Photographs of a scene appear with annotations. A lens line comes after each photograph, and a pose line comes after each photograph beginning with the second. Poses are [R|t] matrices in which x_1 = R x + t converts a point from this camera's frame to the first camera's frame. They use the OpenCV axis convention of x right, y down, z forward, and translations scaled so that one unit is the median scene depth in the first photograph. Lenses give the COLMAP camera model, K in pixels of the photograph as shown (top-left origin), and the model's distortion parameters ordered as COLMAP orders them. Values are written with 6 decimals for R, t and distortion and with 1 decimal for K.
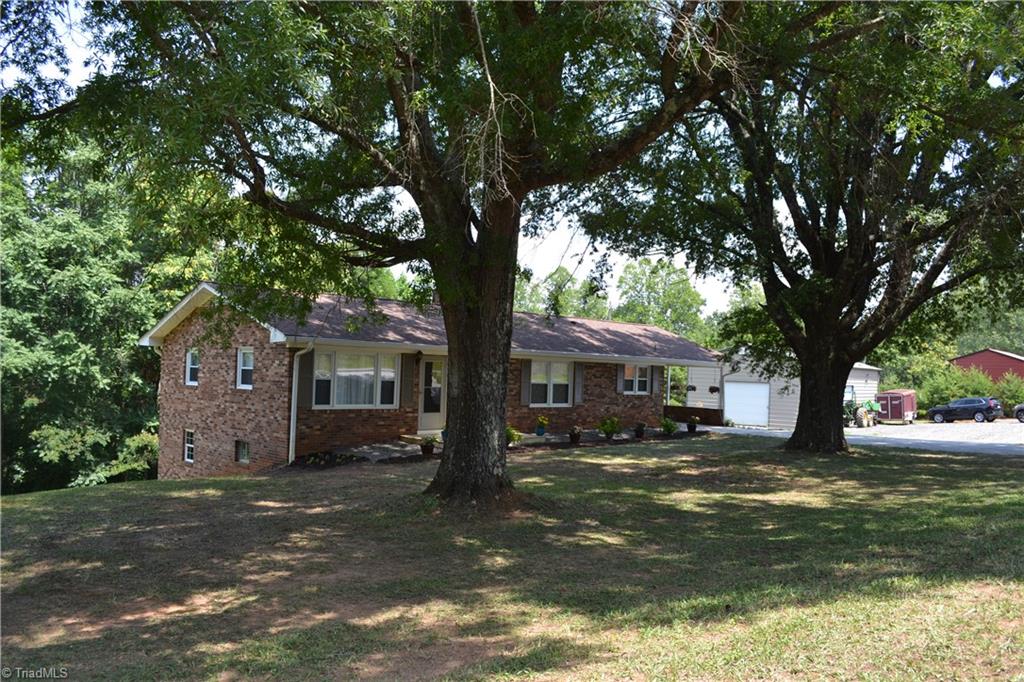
lens RADIAL K [[828.4, 0, 515.0], [0, 828.4, 348.4], [0, 0, 1]] dist [-0.084106, 0.013241]
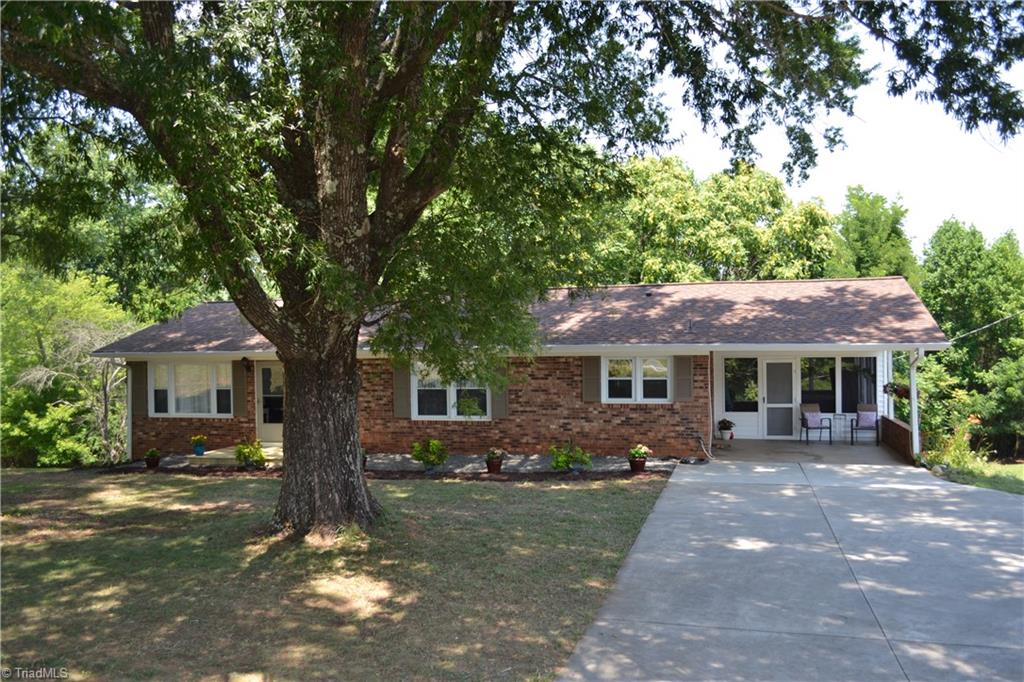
lens RADIAL K [[828.4, 0, 508.6], [0, 828.4, 344.2], [0, 0, 1]] dist [-0.084106, 0.013241]
pose [[0.503574, -0.042040, -0.862929, 0.693859], [0.056927, 0.998259, -0.015413, 0.016129], [0.862075, -0.041363, 0.505090, 0.651782]]
